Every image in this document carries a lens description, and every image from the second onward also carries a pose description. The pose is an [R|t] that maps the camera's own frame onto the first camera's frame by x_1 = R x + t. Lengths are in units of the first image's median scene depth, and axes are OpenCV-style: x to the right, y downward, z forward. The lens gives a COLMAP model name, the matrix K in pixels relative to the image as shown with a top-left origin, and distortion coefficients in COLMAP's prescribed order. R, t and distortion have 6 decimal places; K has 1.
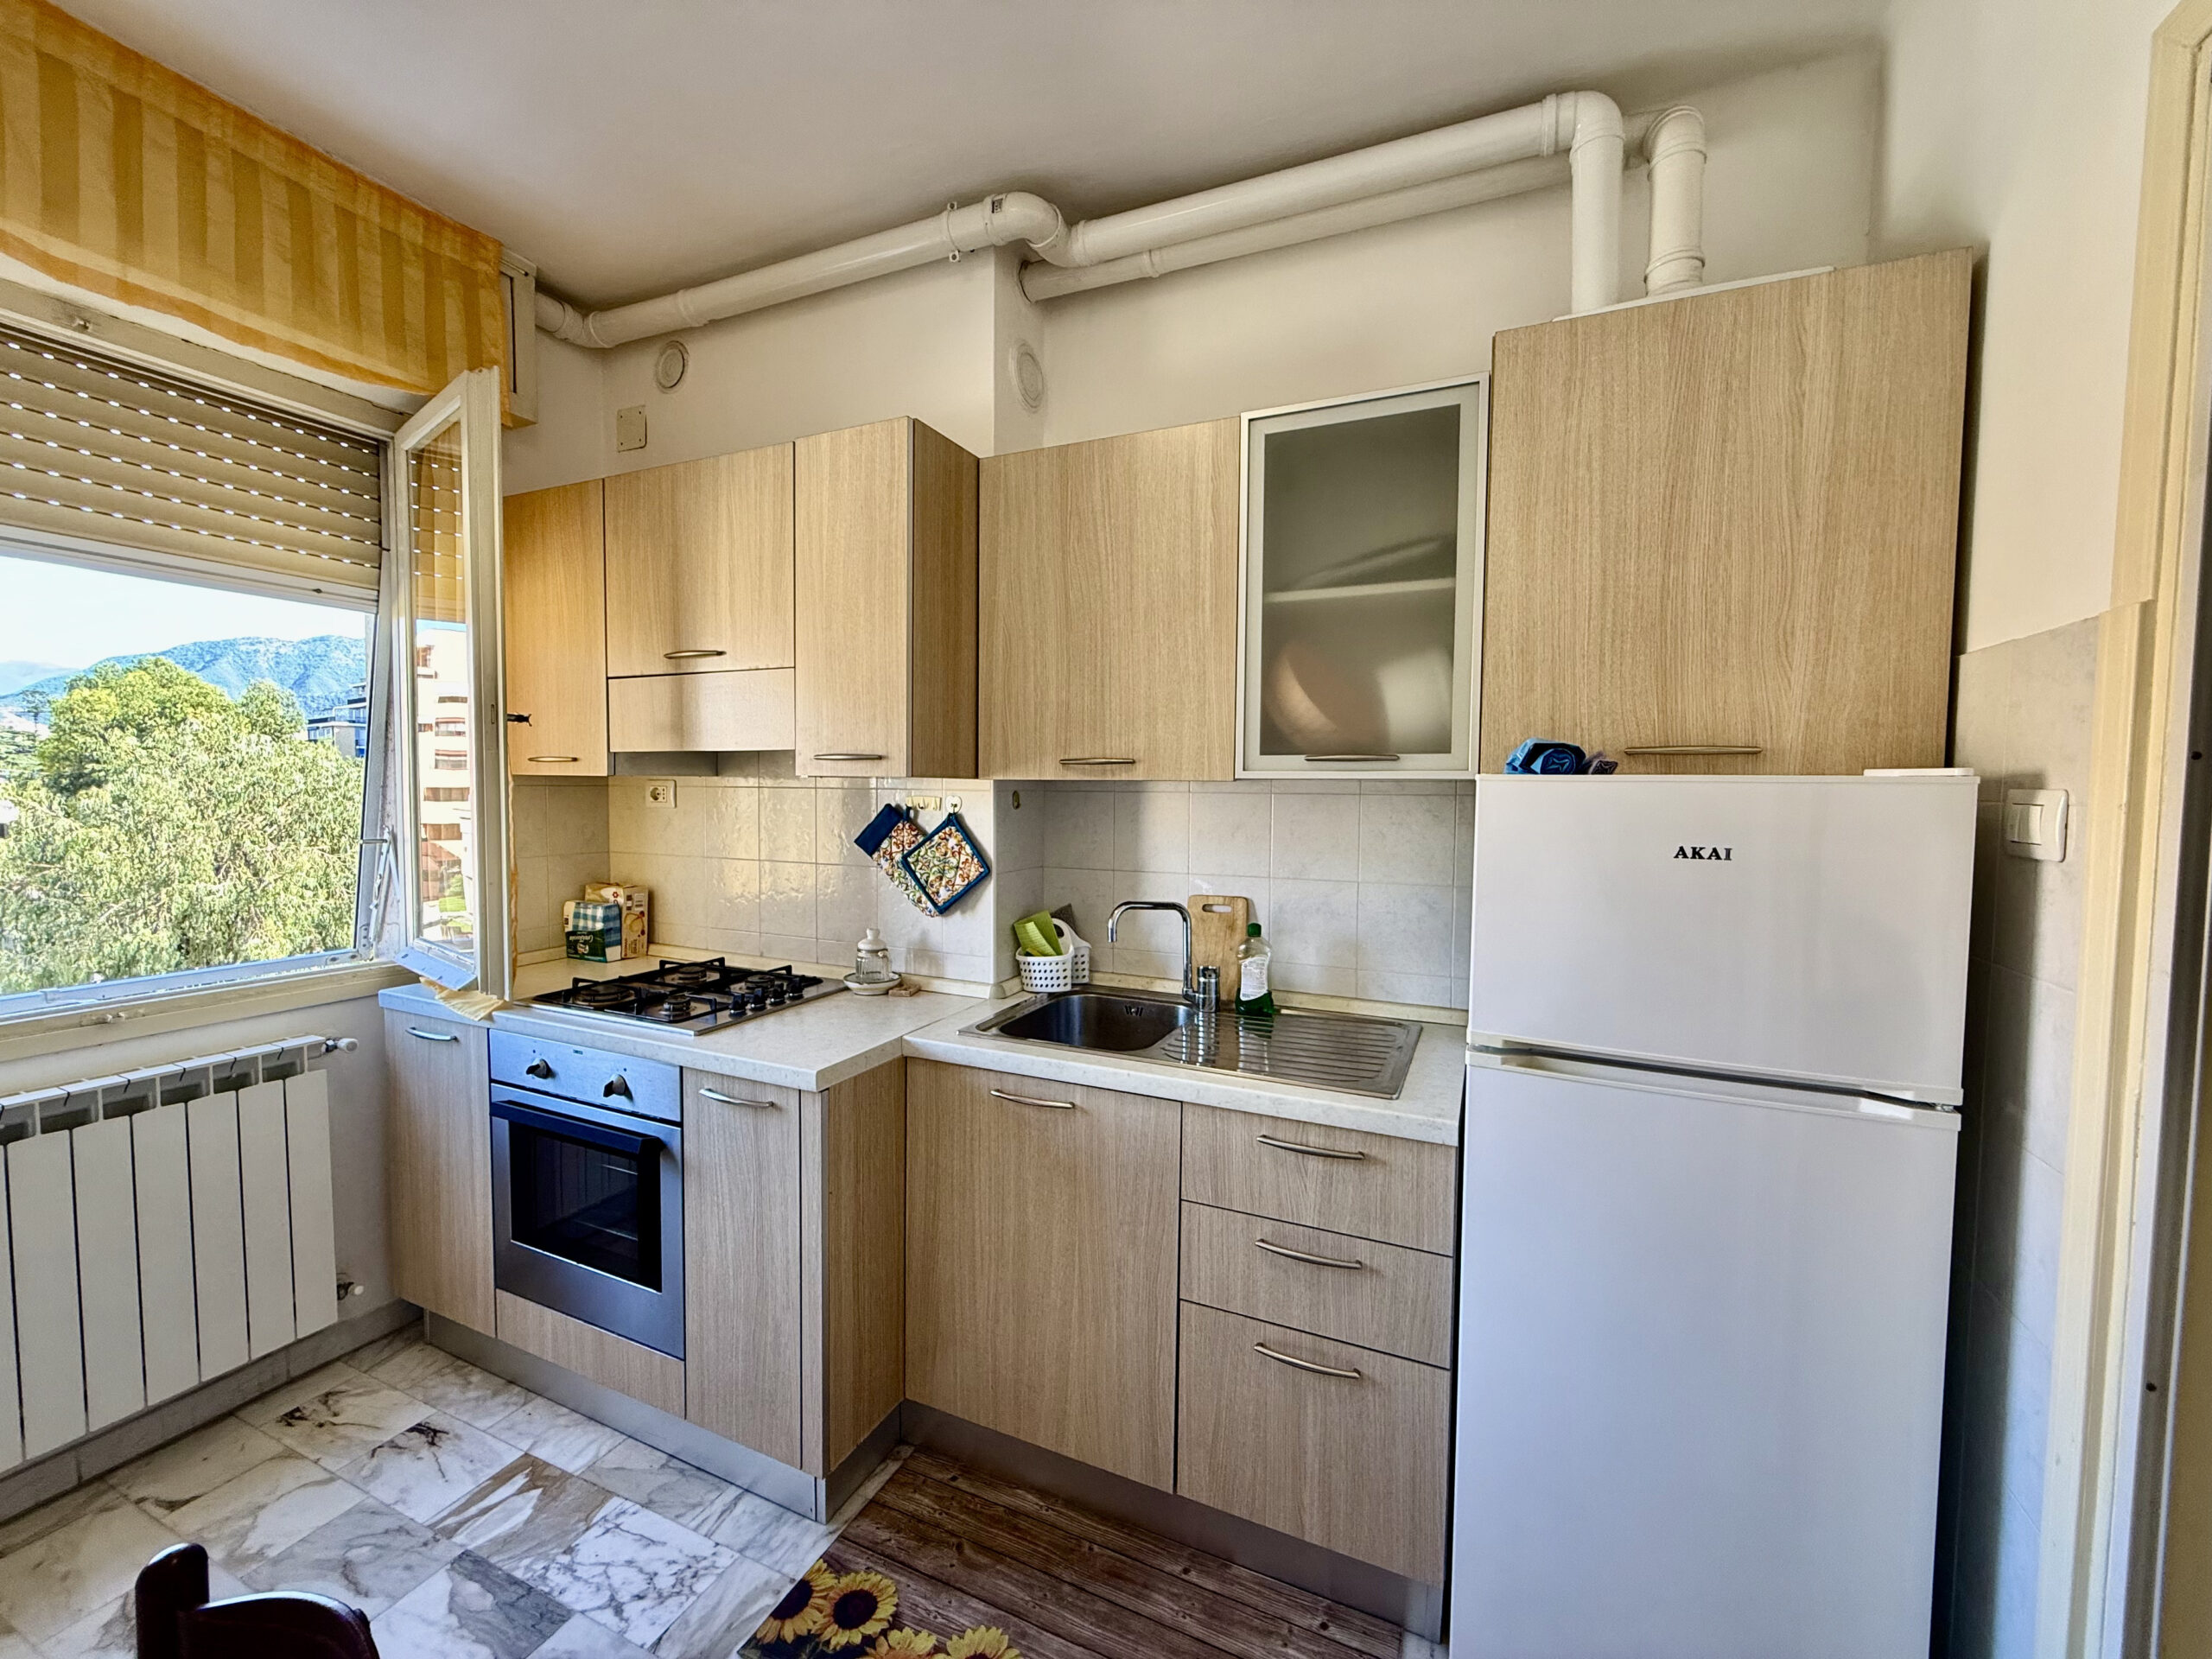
lens RADIAL K [[878.7, 0, 1096.3], [0, 878.7, 826.3], [0, 0, 1]] dist [-0.000890, 0.000167]
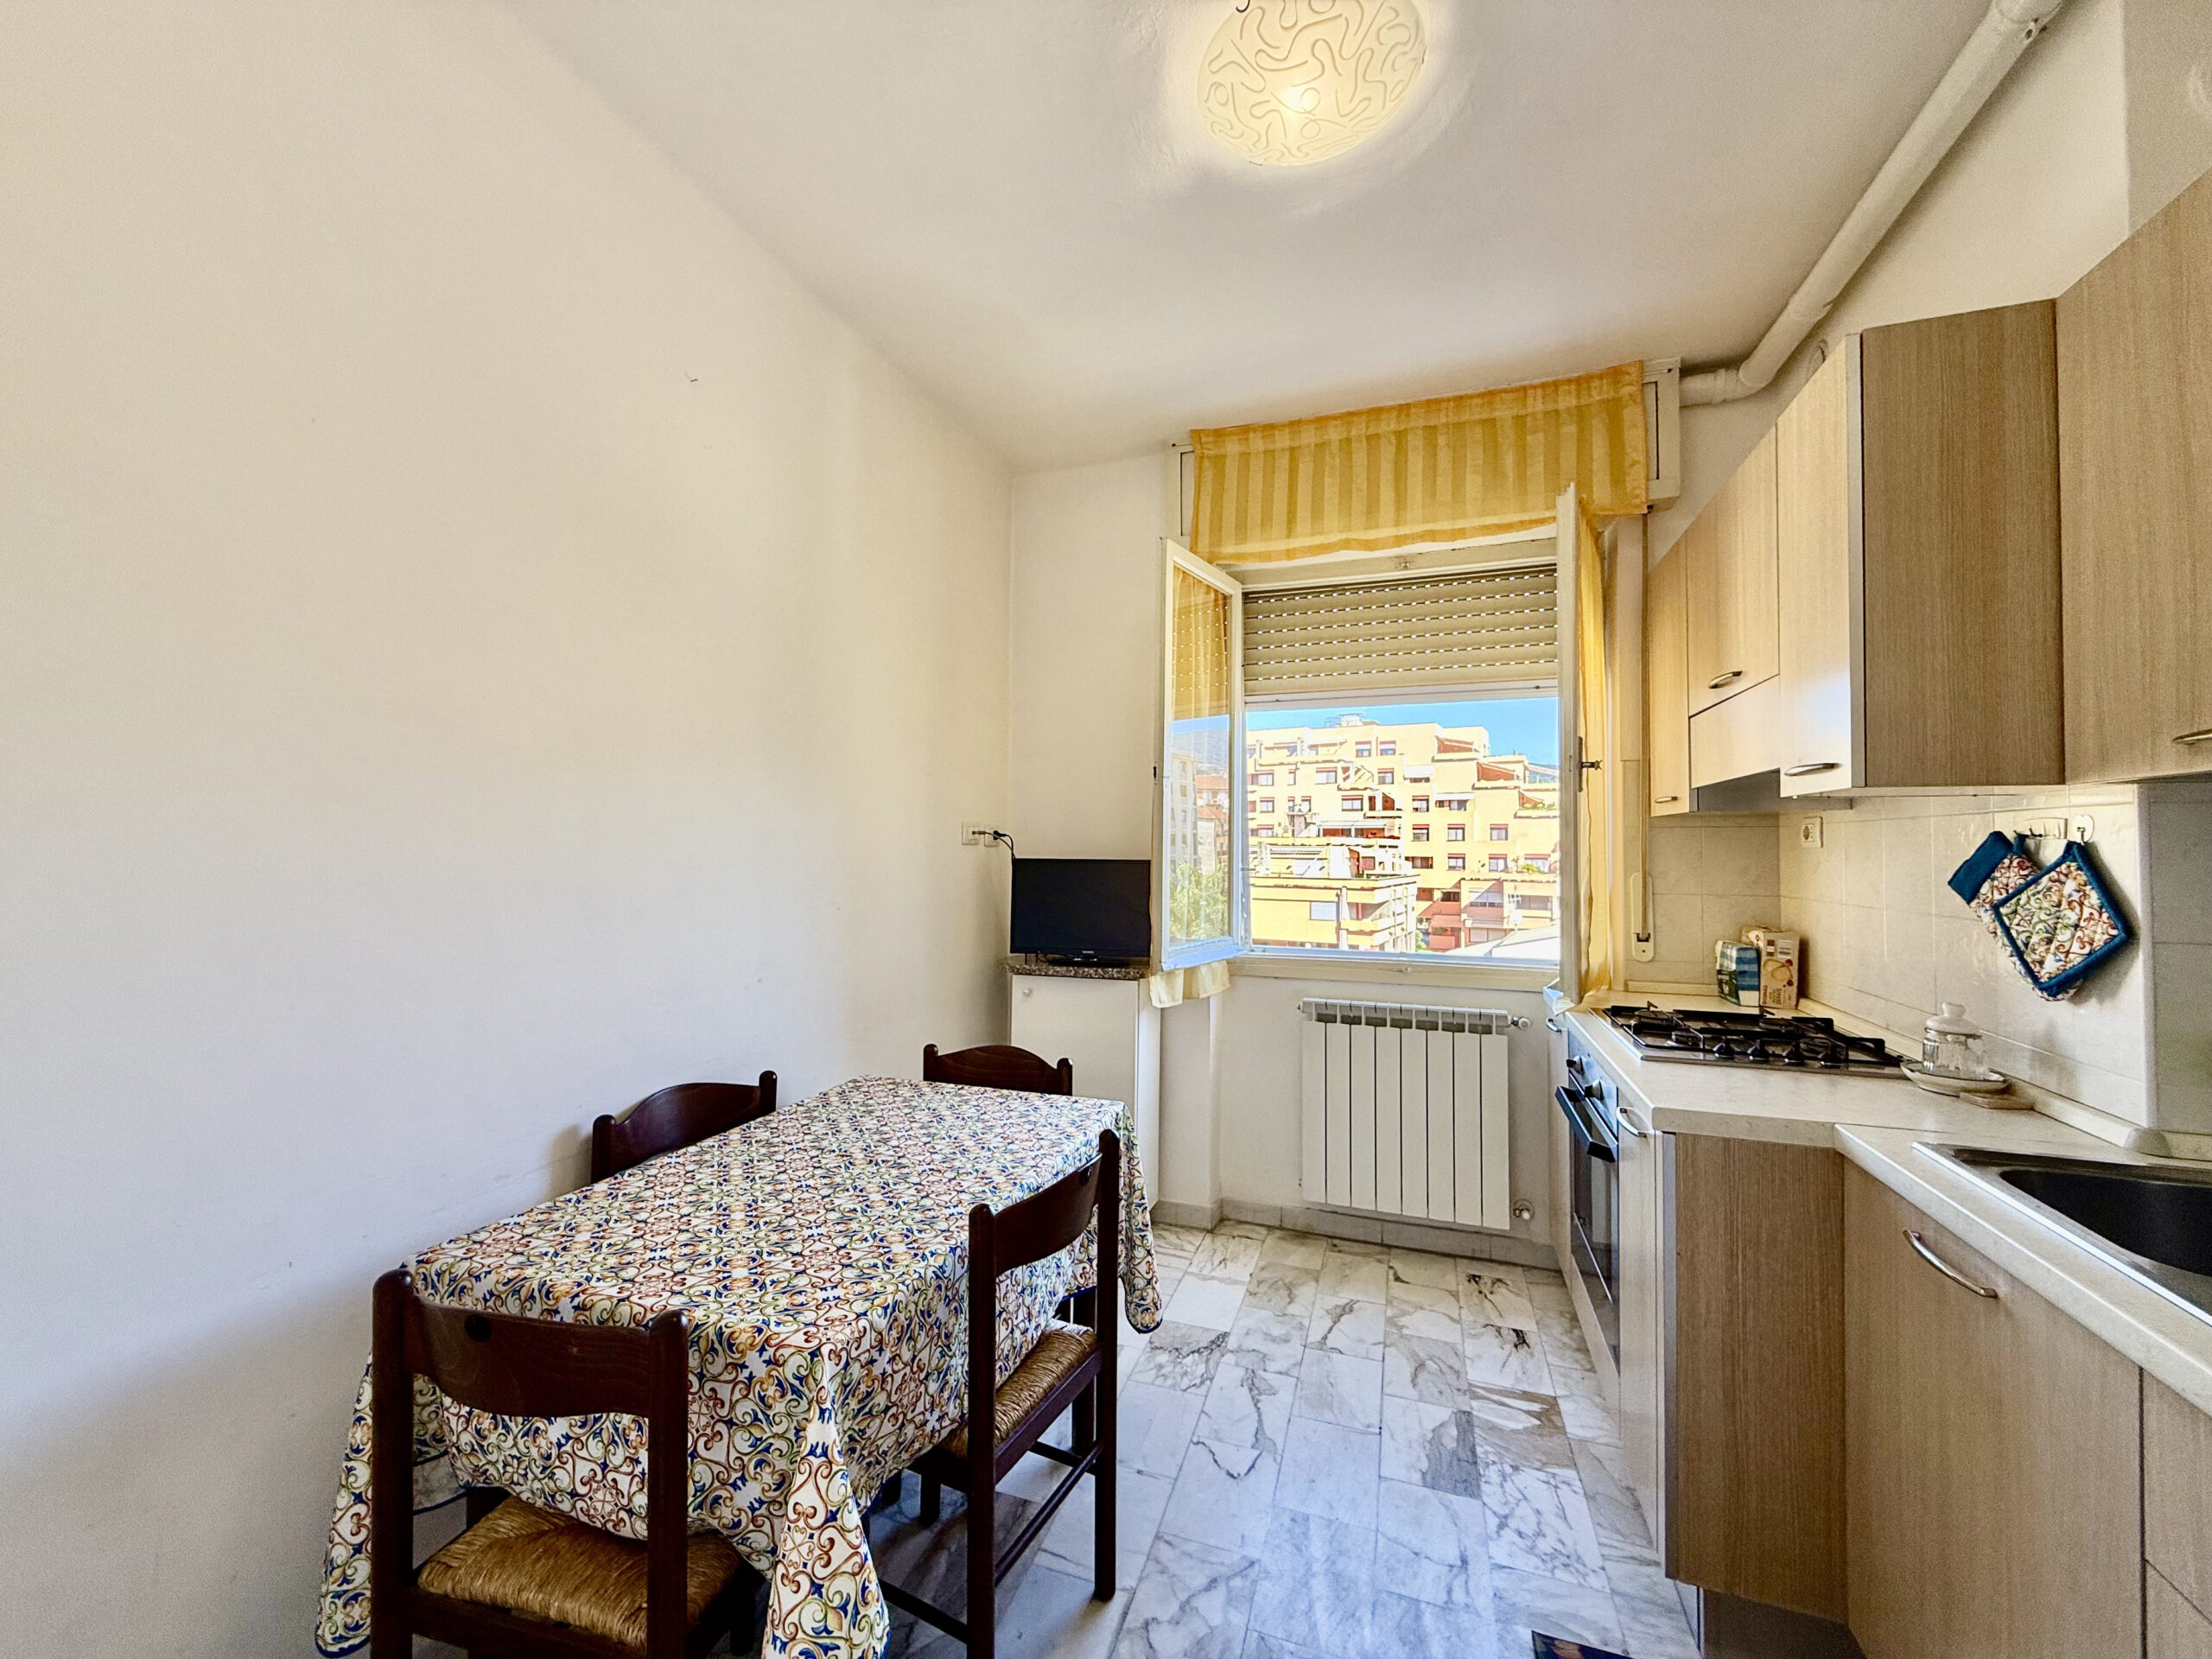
lens RADIAL K [[878.7, 0, 1103.8], [0, 878.7, 823.6], [0, 0, 1]] dist [-0.000890, 0.000167]
pose [[0.083604, -0.037196, -0.995805, 0.424274], [-0.050068, 0.997884, -0.041477, 0.034710], [0.995240, 0.053326, 0.081565, 0.241985]]
